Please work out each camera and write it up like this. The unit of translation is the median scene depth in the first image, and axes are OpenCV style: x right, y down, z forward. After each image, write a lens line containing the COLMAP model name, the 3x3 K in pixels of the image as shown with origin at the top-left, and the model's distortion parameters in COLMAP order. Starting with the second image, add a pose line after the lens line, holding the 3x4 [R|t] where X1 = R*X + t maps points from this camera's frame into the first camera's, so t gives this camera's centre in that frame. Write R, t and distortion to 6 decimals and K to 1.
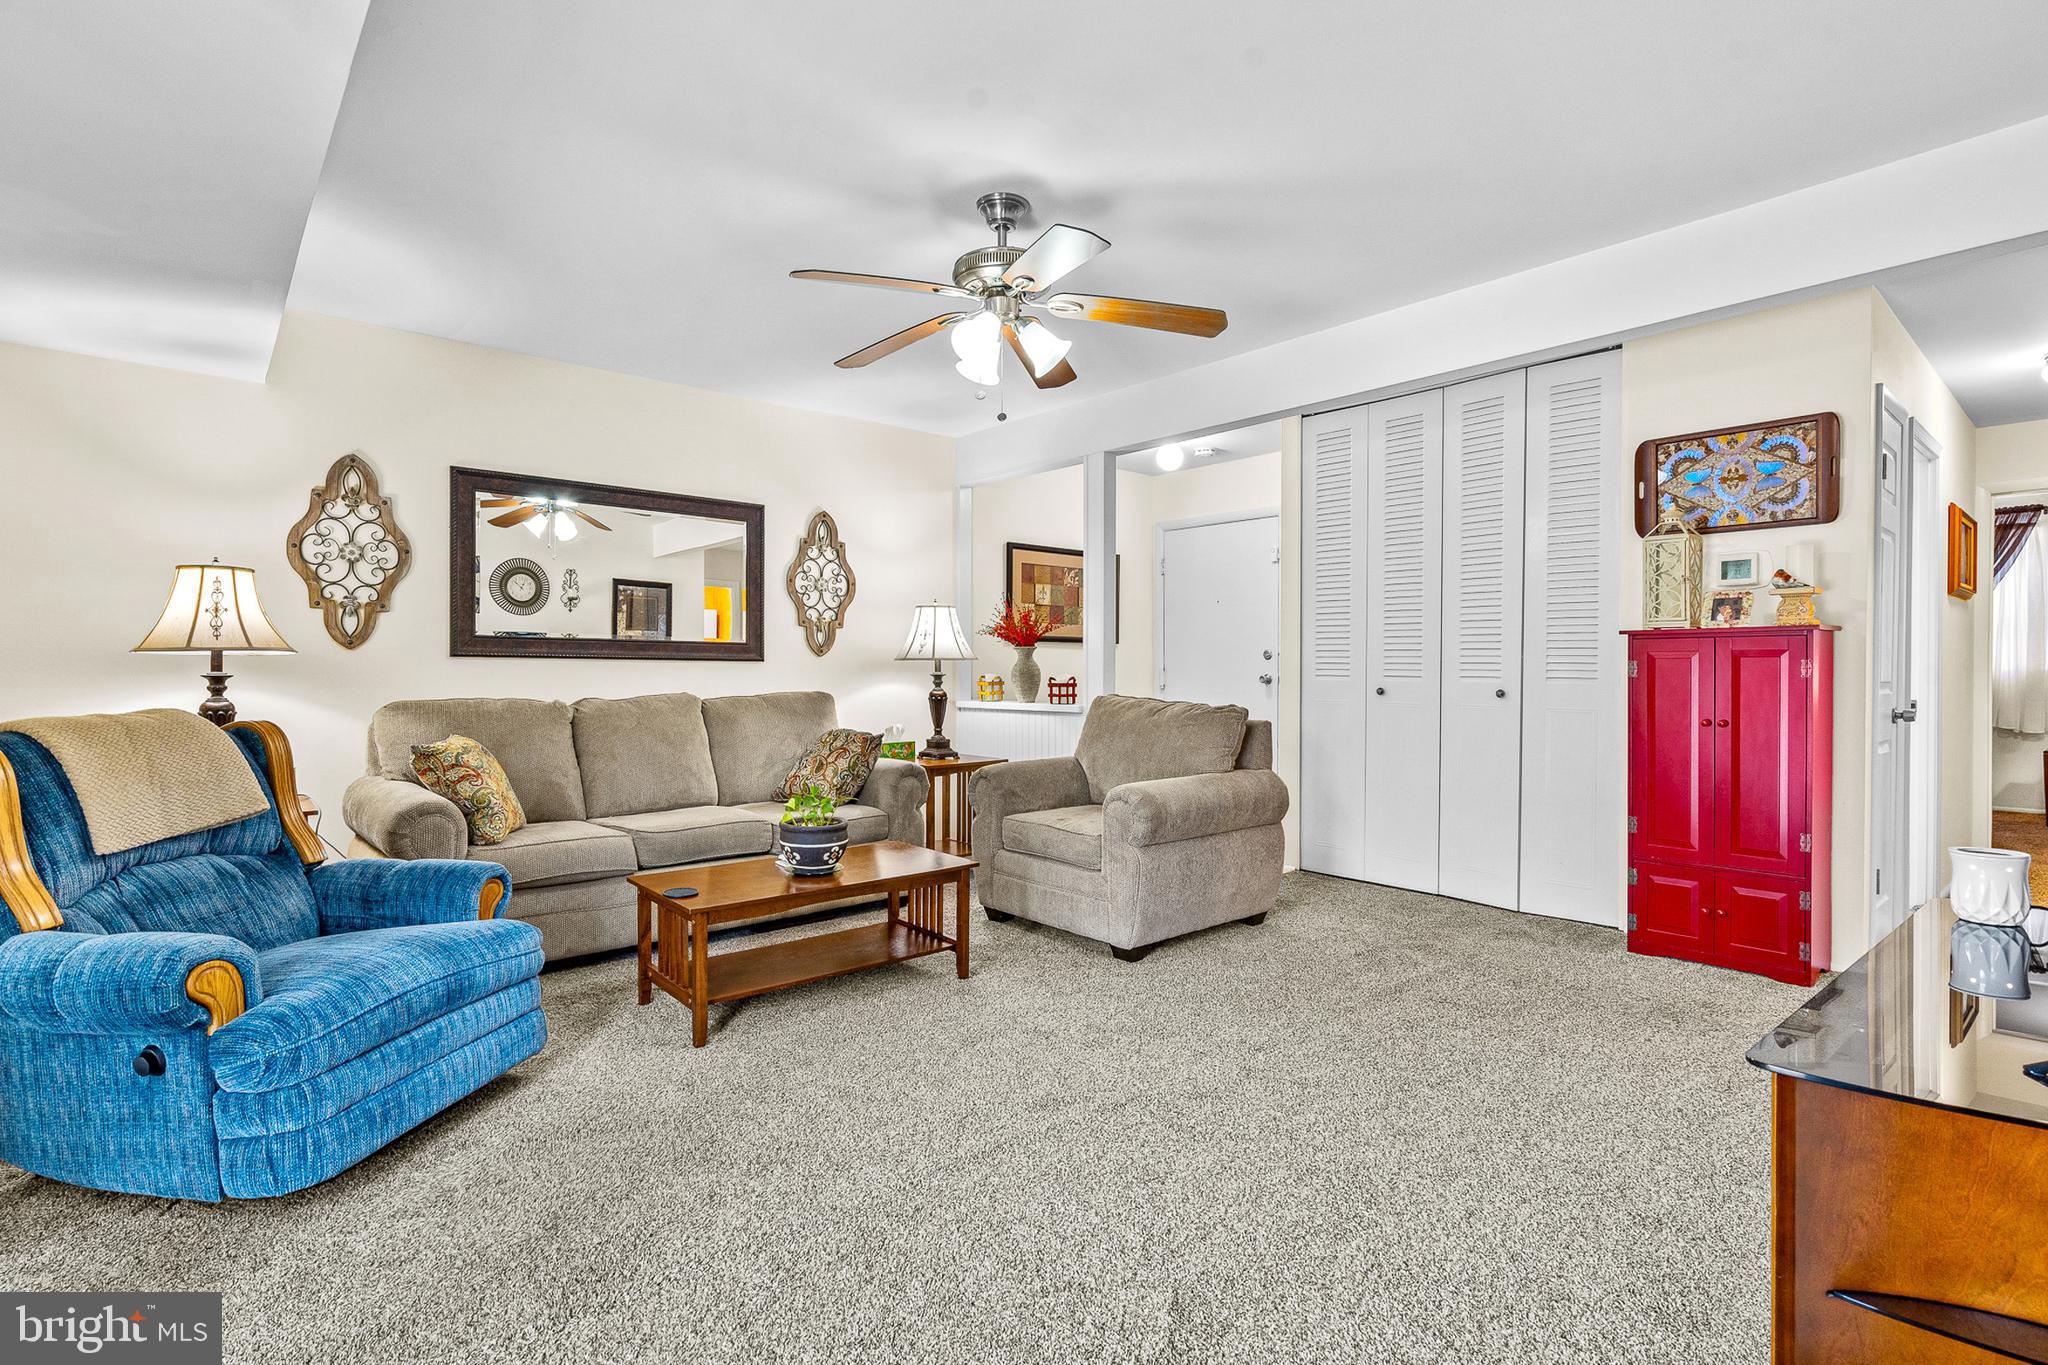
lens RADIAL K [[991.5, 0, 1010.8], [0, 991.5, 682.4], [0, 0, 1]] dist [0.003676, 0.000138]
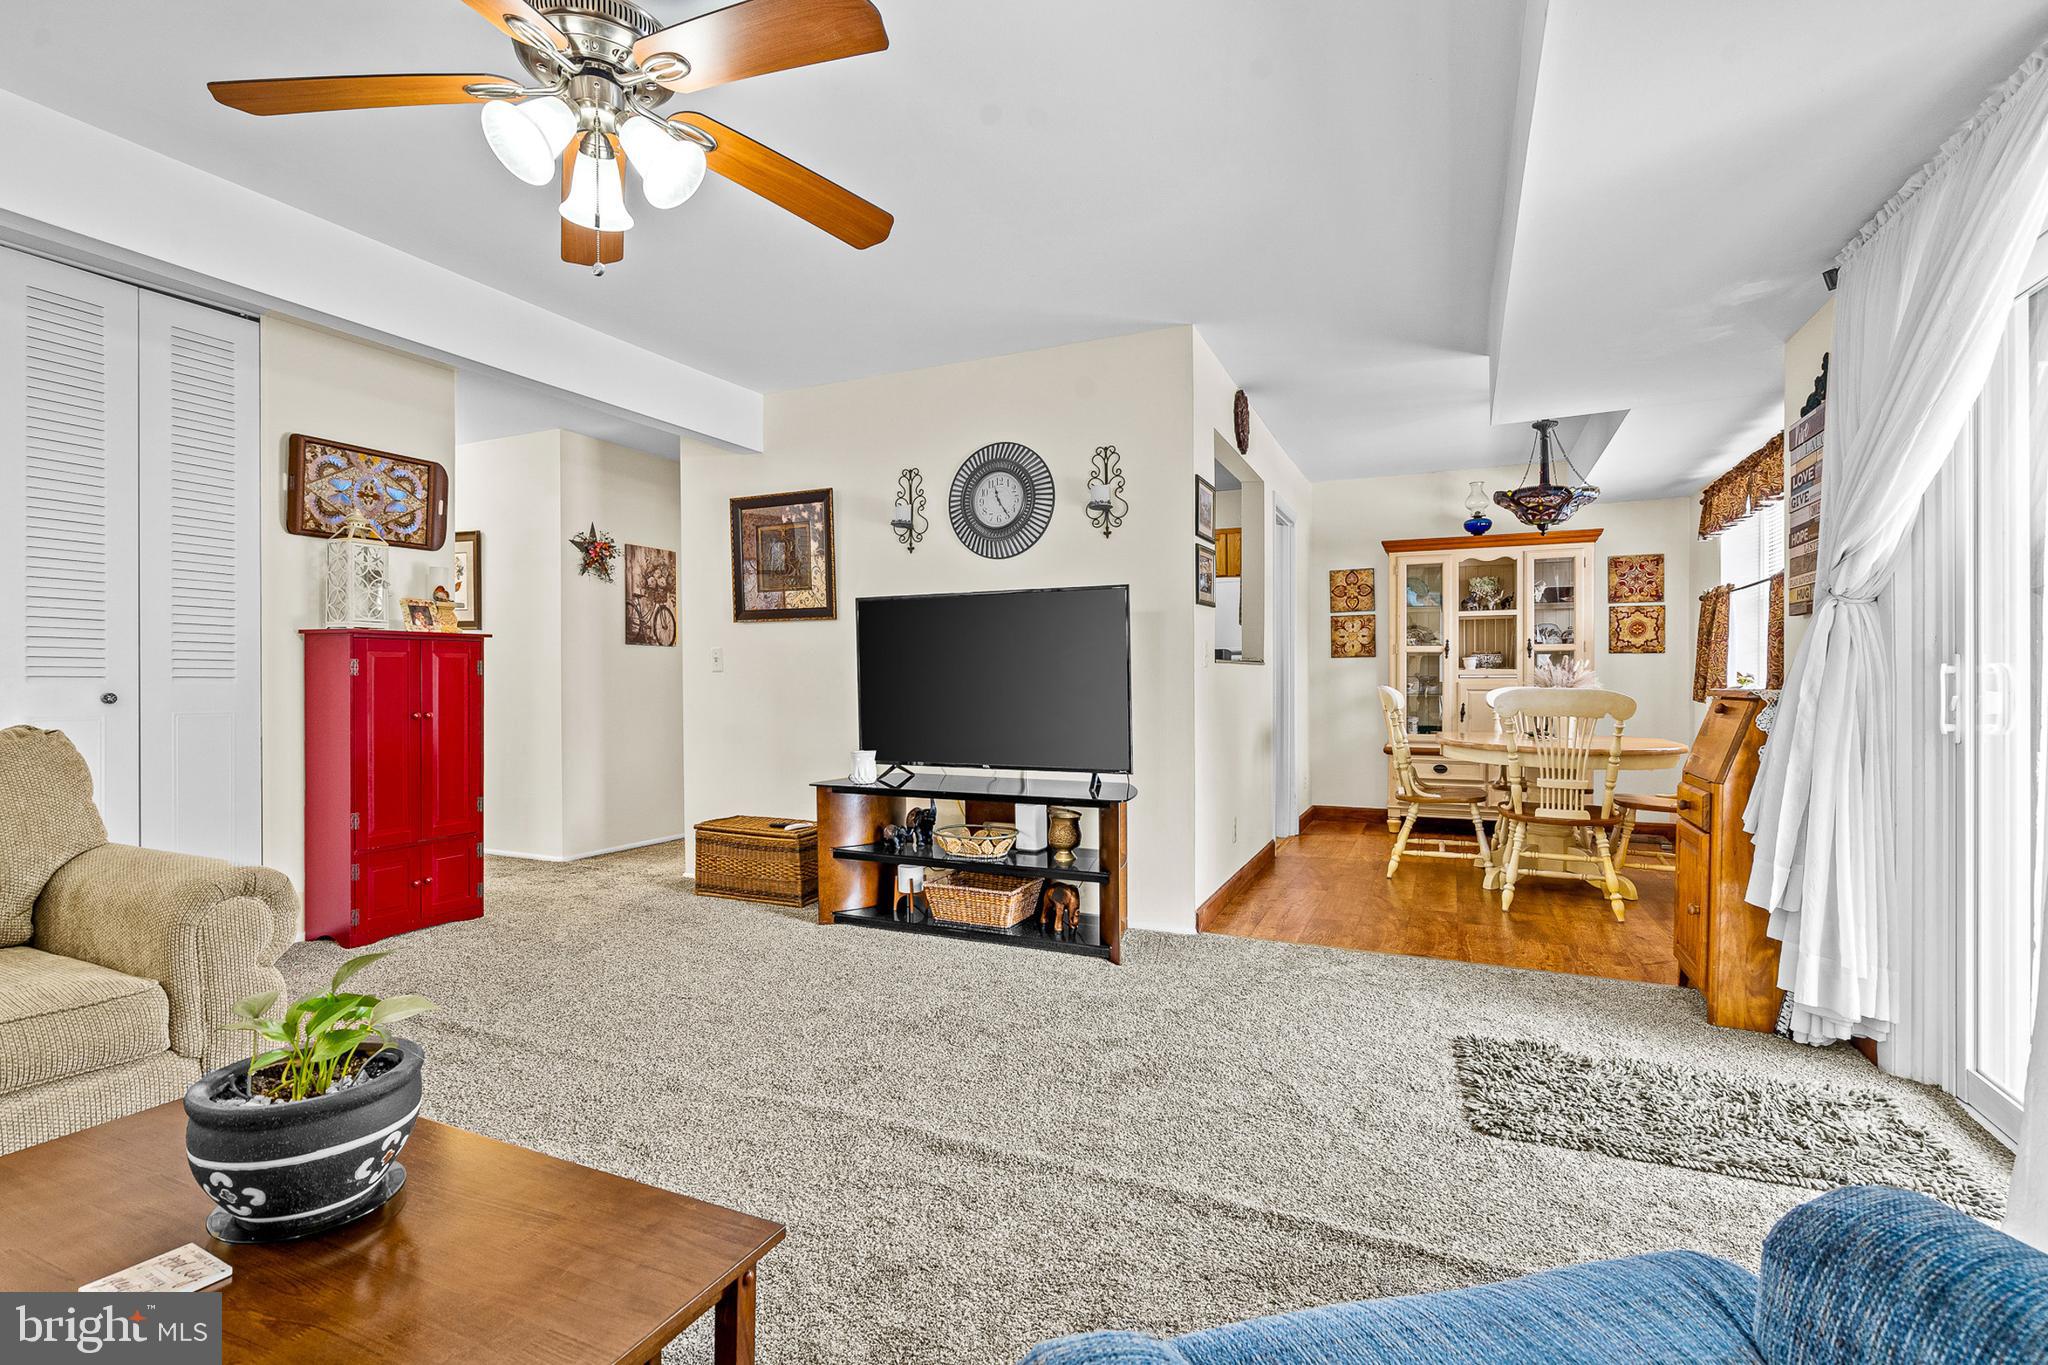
lens RADIAL K [[948.1, 0, 1000.2], [0, 948.1, 682.4], [0, 0, 1]] dist [-0.022162, 0.000079]
pose [[-0.405708, -0.007023, 0.913976, -0.487392], [0.010159, 0.999874, 0.012193, -0.003758], [-0.913946, 0.014231, -0.405586, 0.758623]]
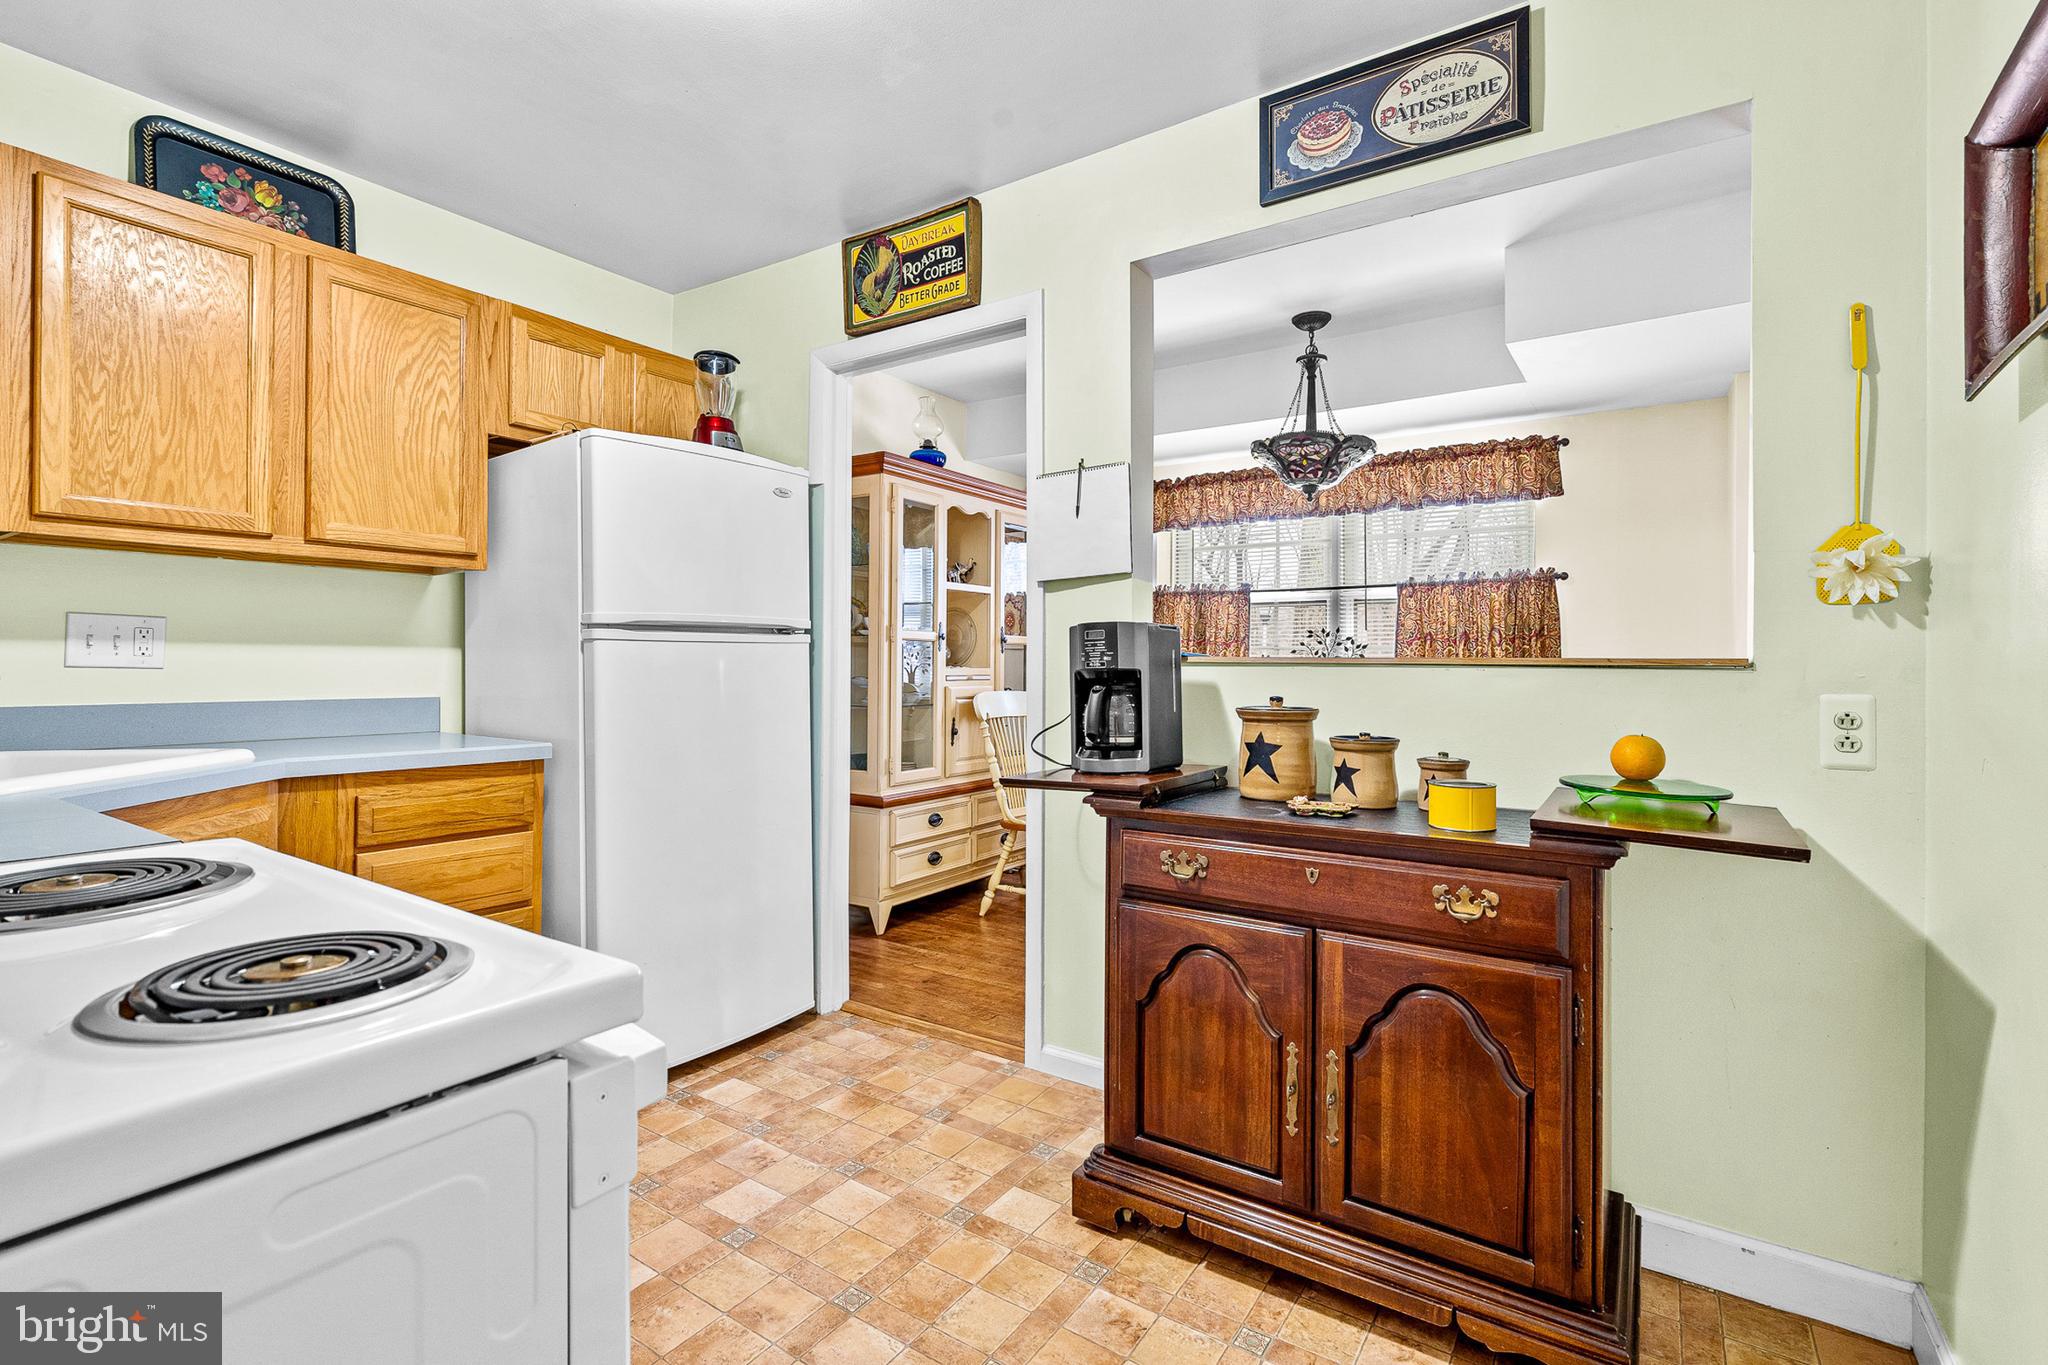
lens RADIAL K [[940.4, 0, 1020.8], [0, 940.4, 659.3], [0, 0, 1]] dist [-0.000836, -0.000584]
pose [[-0.964368, -0.010449, -0.264358, 0.780856], [-0.011750, 0.999925, 0.003341, -0.012090], [0.264303, 0.006328, -0.964419, 0.470976]]
